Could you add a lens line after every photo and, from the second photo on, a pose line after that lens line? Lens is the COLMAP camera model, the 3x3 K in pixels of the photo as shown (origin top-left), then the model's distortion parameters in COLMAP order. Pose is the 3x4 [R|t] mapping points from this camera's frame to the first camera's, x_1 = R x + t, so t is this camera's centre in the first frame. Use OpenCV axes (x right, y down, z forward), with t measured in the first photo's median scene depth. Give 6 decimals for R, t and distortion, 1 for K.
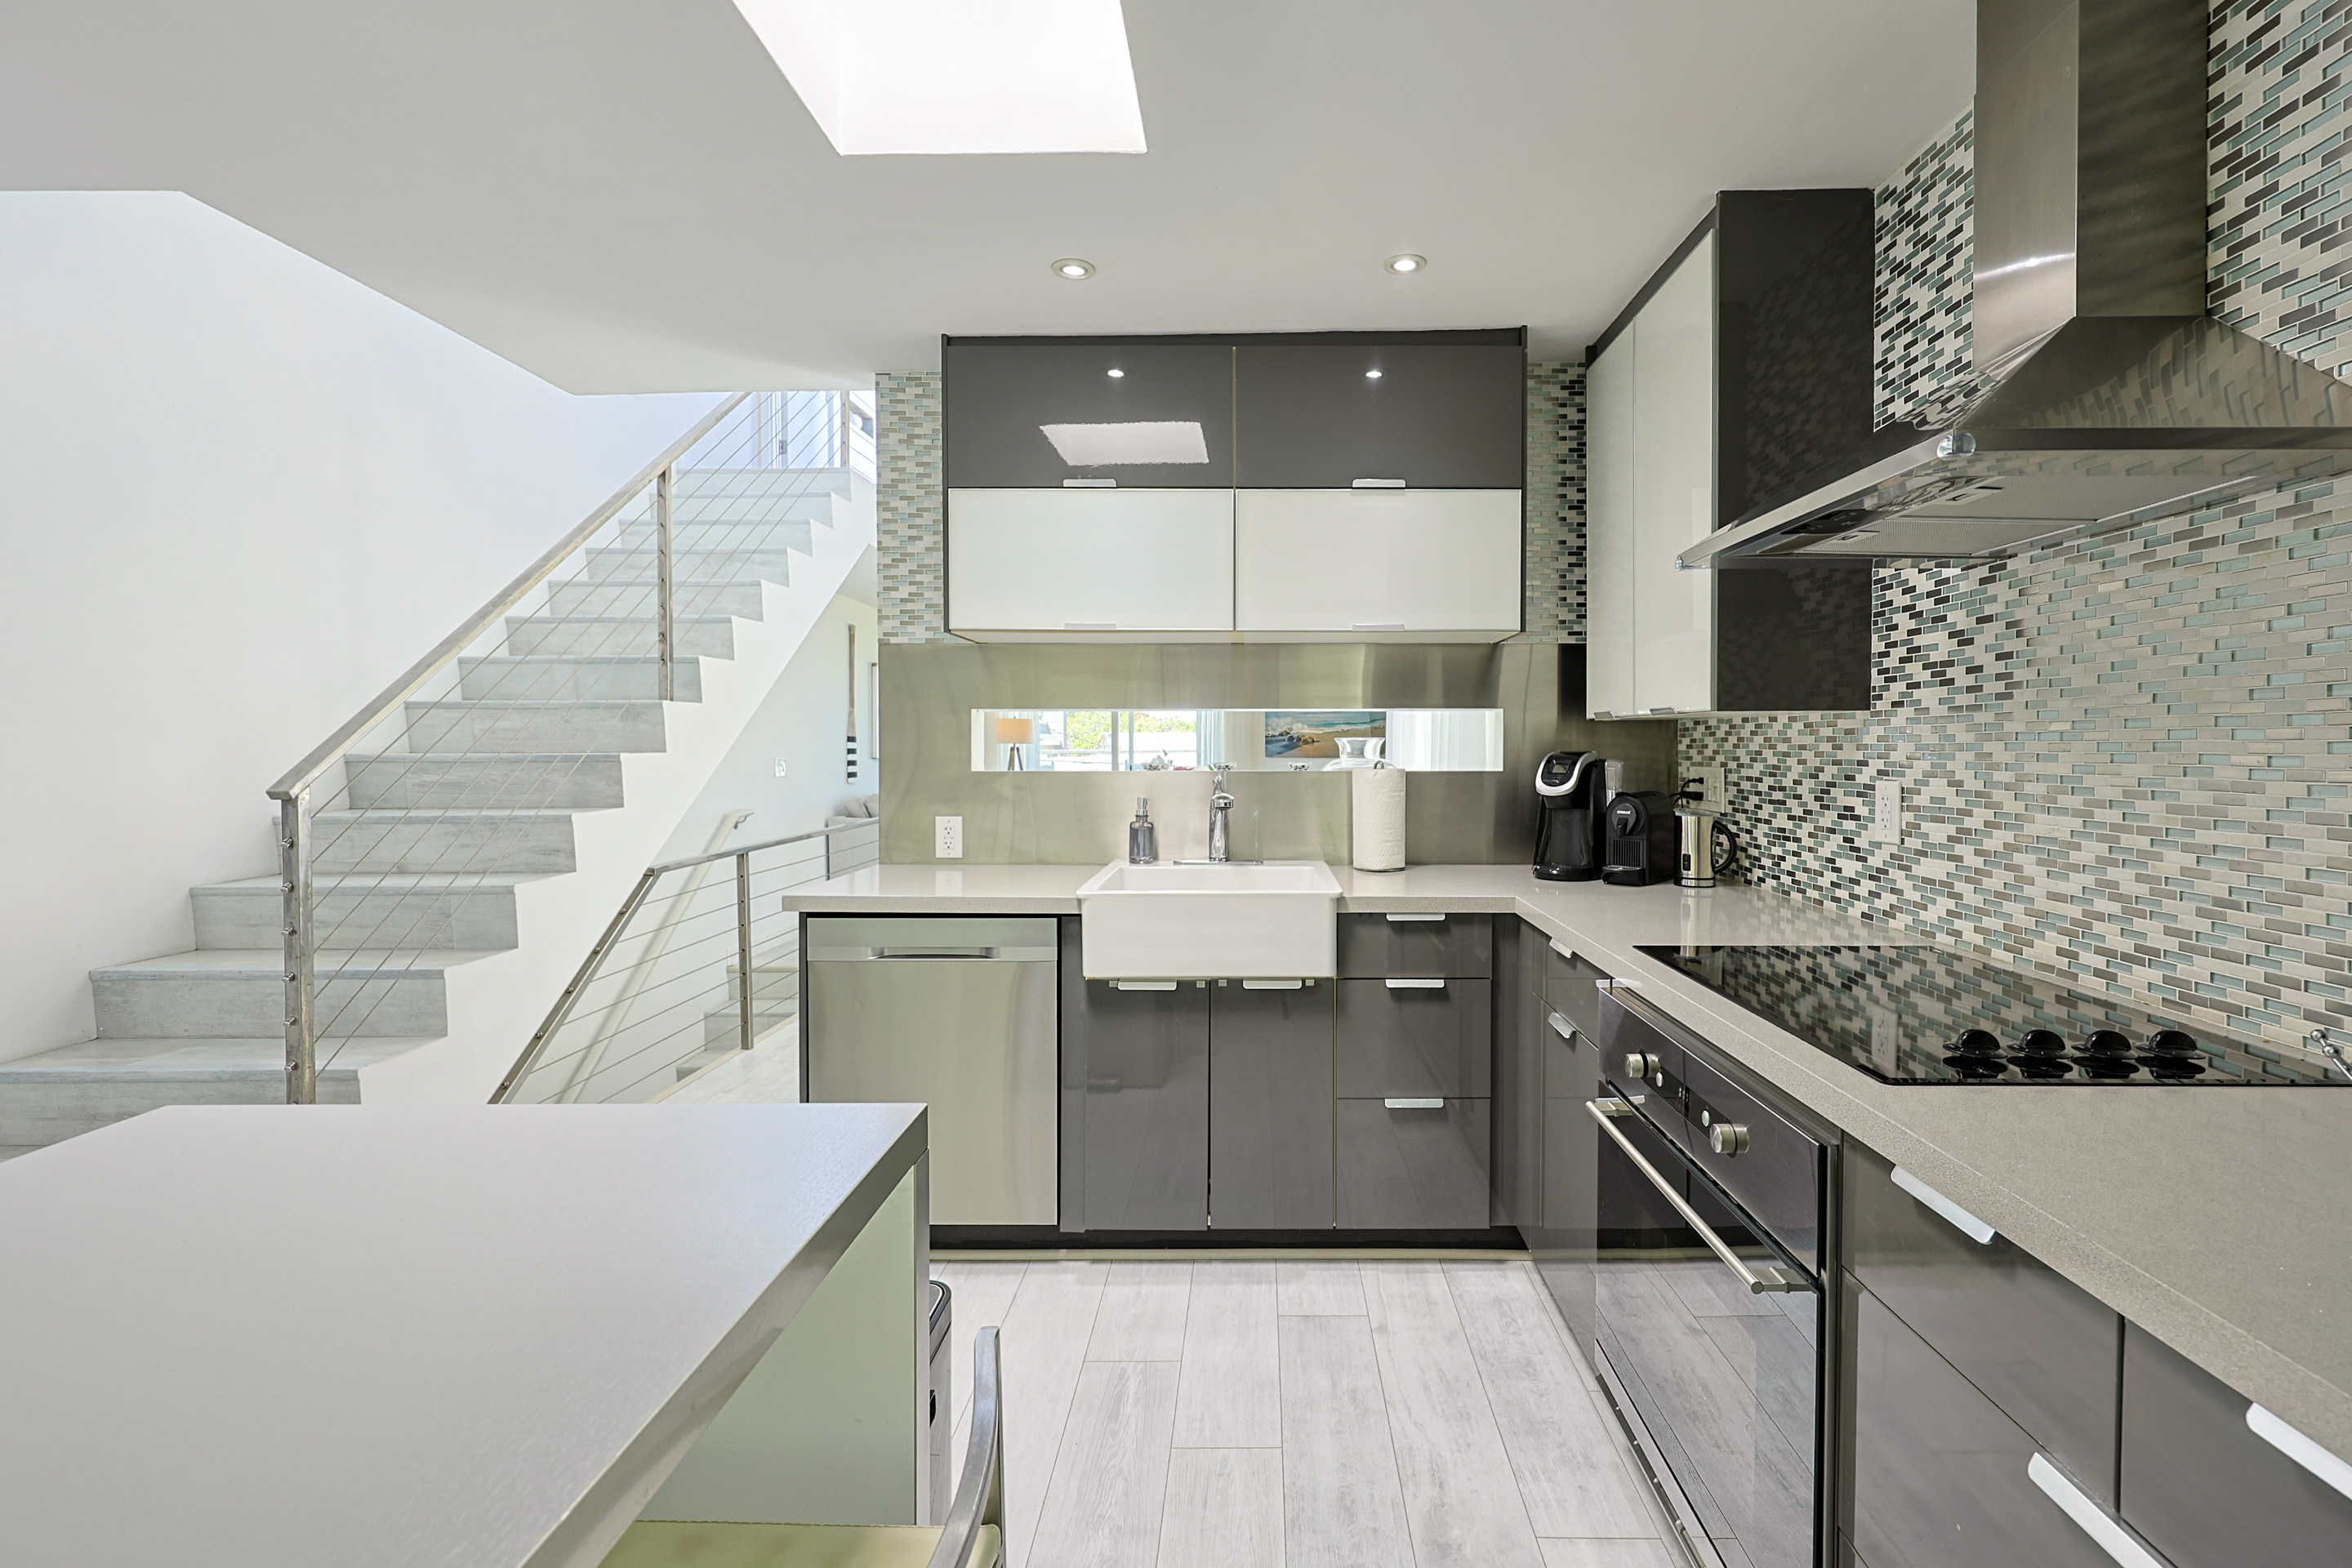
lens RADIAL K [[1093.2, 0, 1245.0], [0, 1093.2, 765.3], [0, 0, 1]] dist [0.002355, -0.000047]
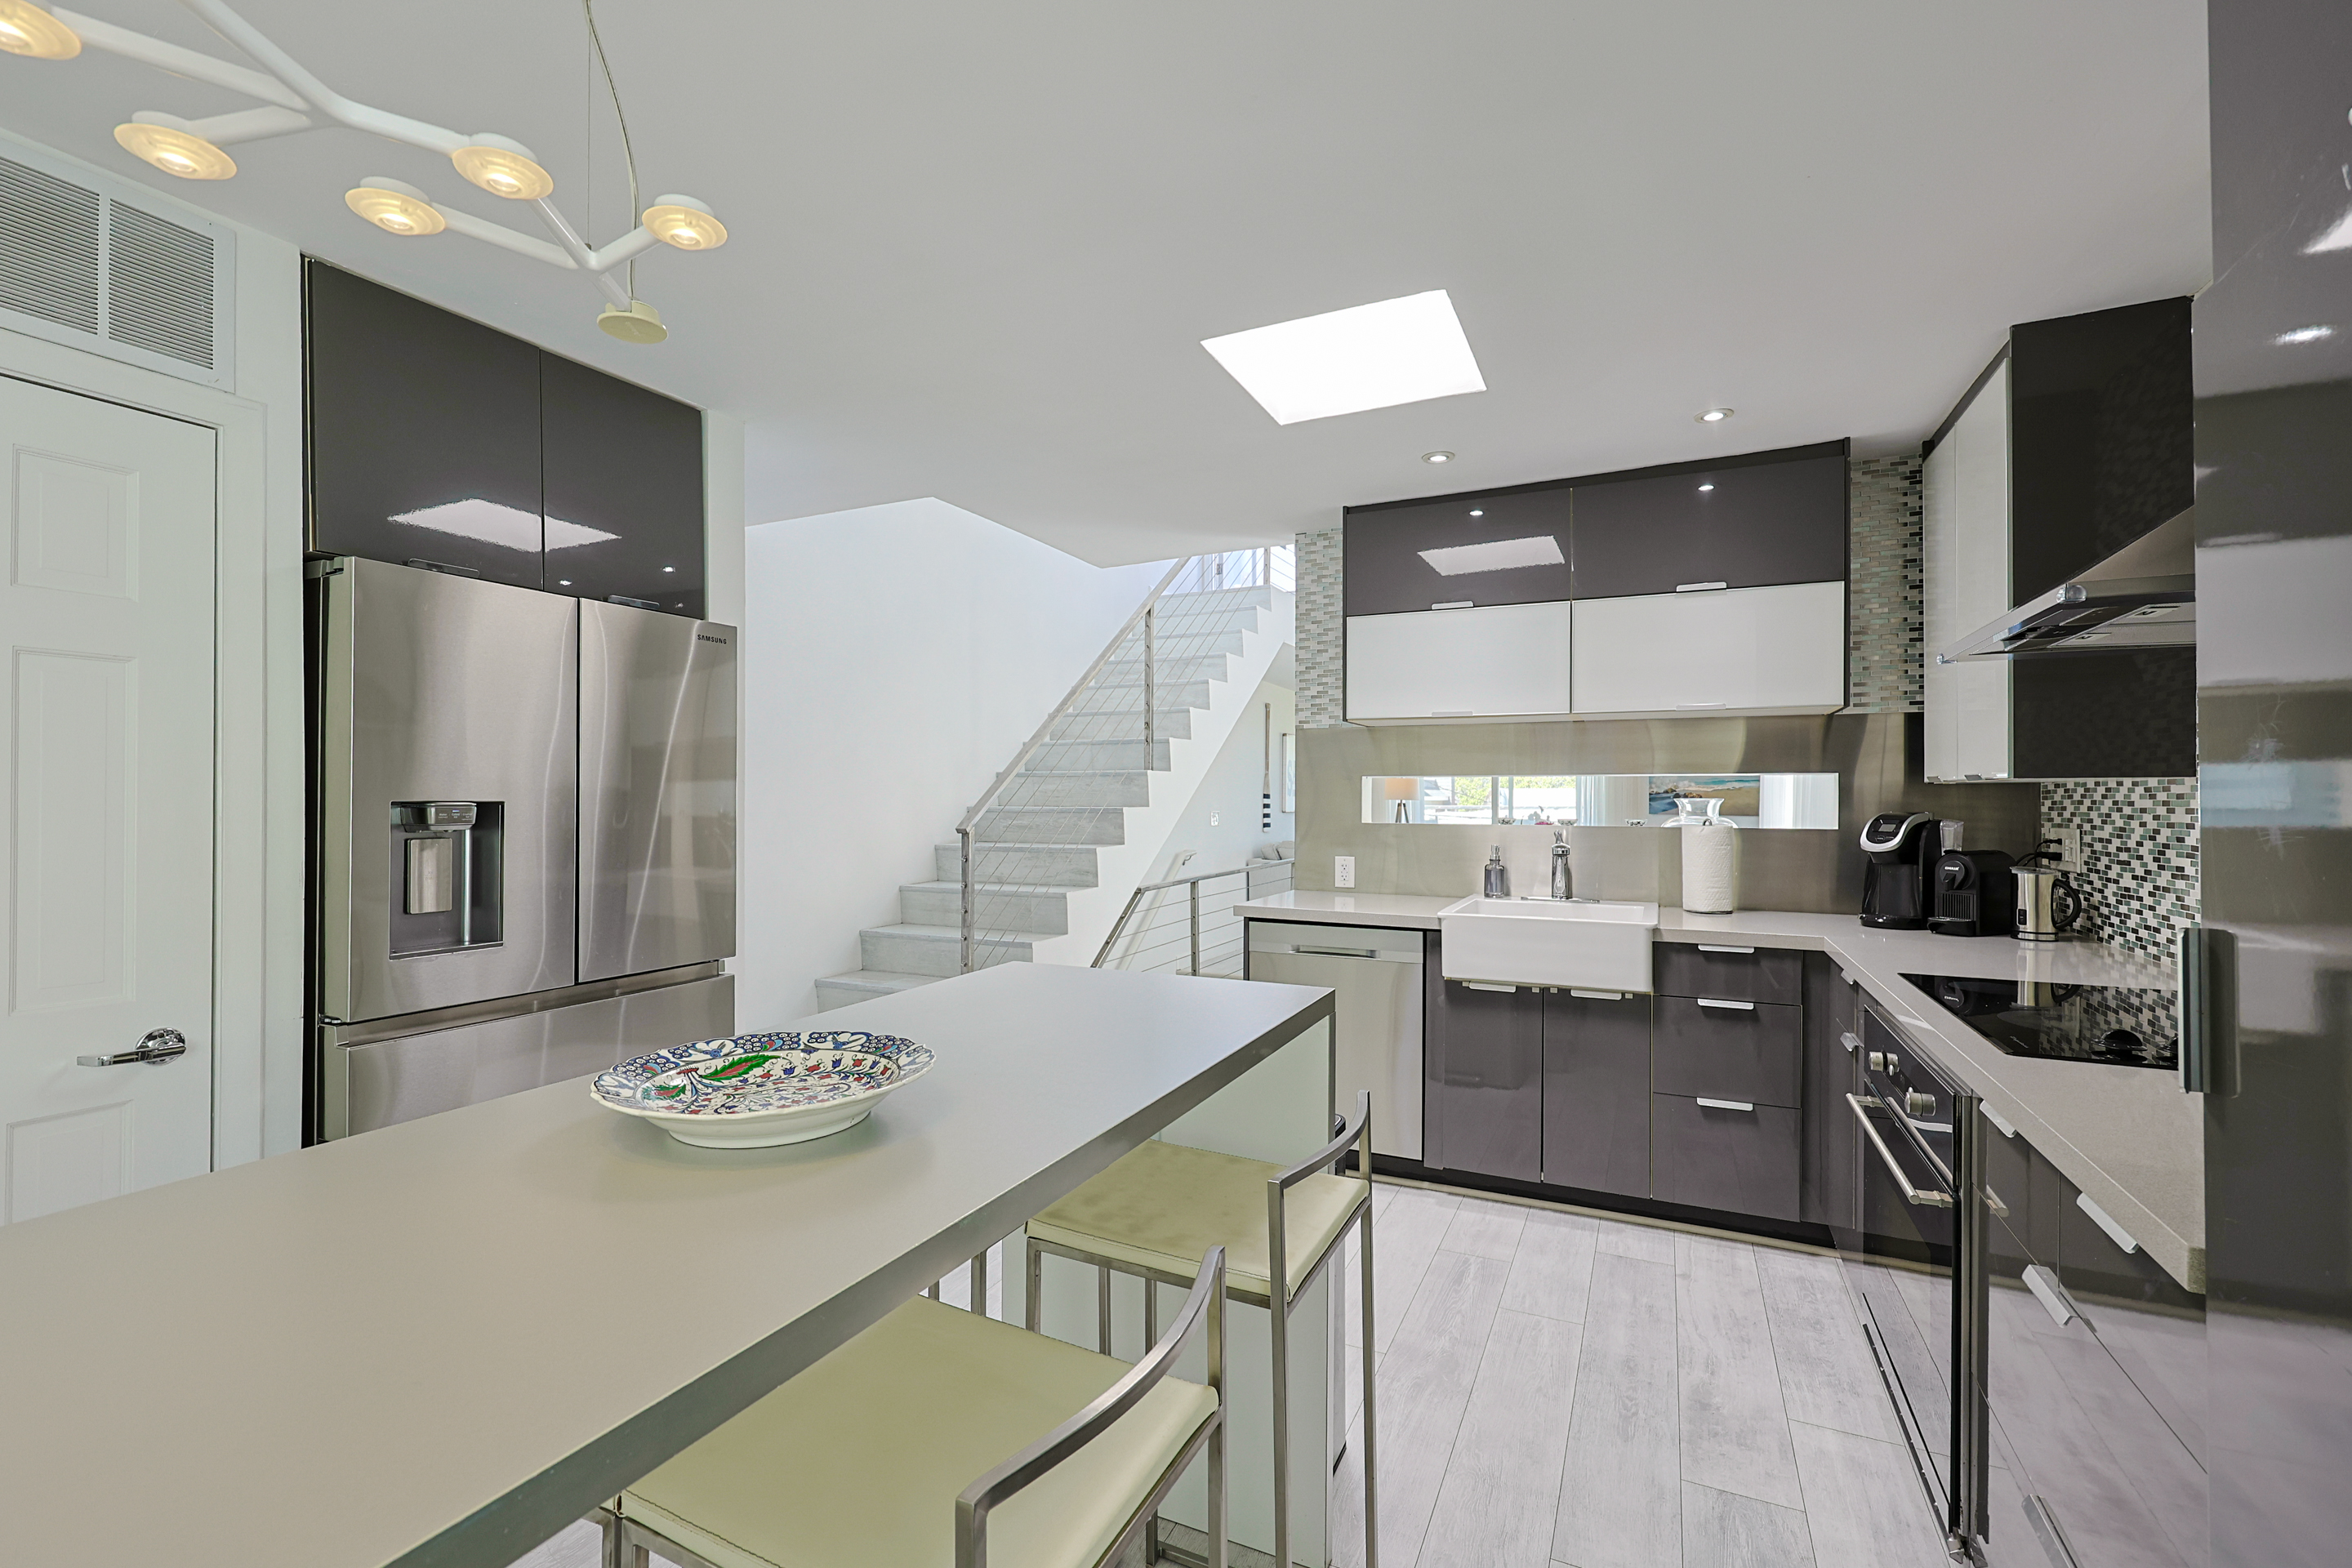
lens RADIAL K [[1033.0, 0, 1143.4], [0, 1033.0, 796.2], [0, 0, 1]] dist [0.002154, 0.000706]
pose [[0.897901, 0.002583, -0.440189, 0.084689], [-0.012284, 0.999740, -0.019191, 0.000593], [0.440025, 0.022639, 0.897700, -0.323591]]
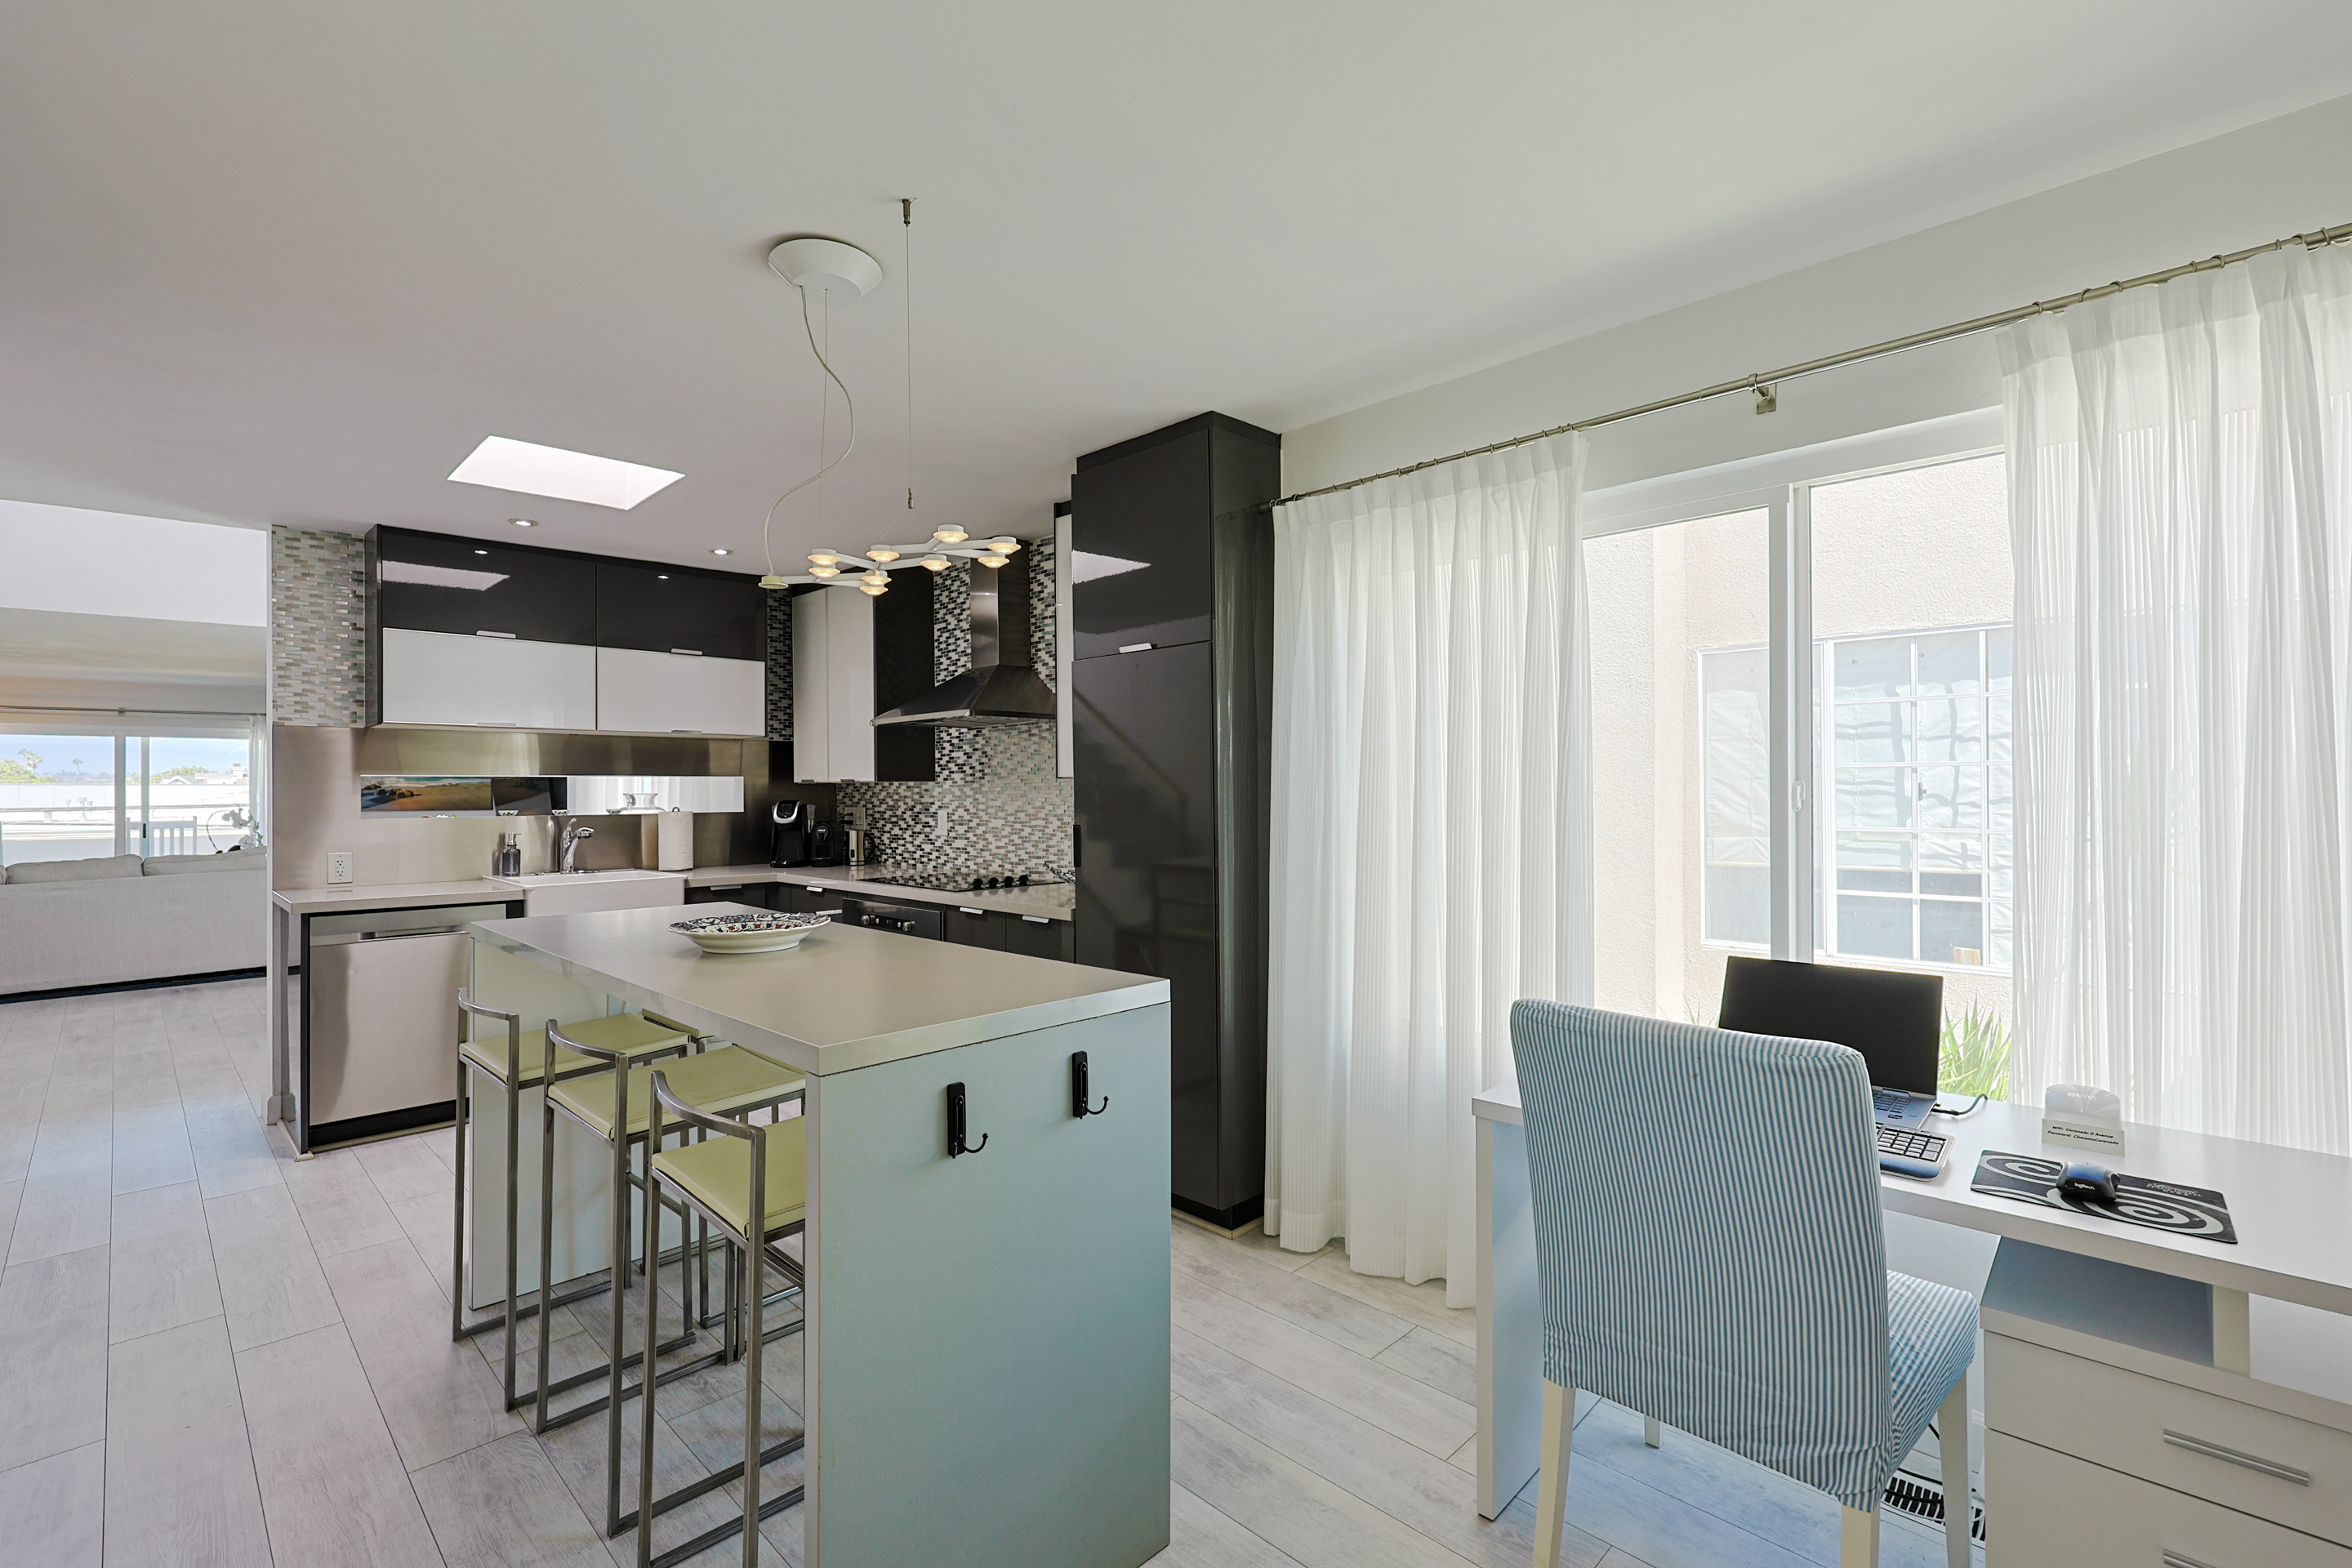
lens RADIAL K [[1054.2, 0, 1207.1], [0, 1054.2, 784.5], [0, 0, 1]] dist [-0.000611, 0.000375]
pose [[0.682262, -0.000161, 0.731108, -0.646863], [0.021016, 0.999591, -0.019392, 0.012857], [-0.730806, 0.028595, 0.681986, -0.921186]]
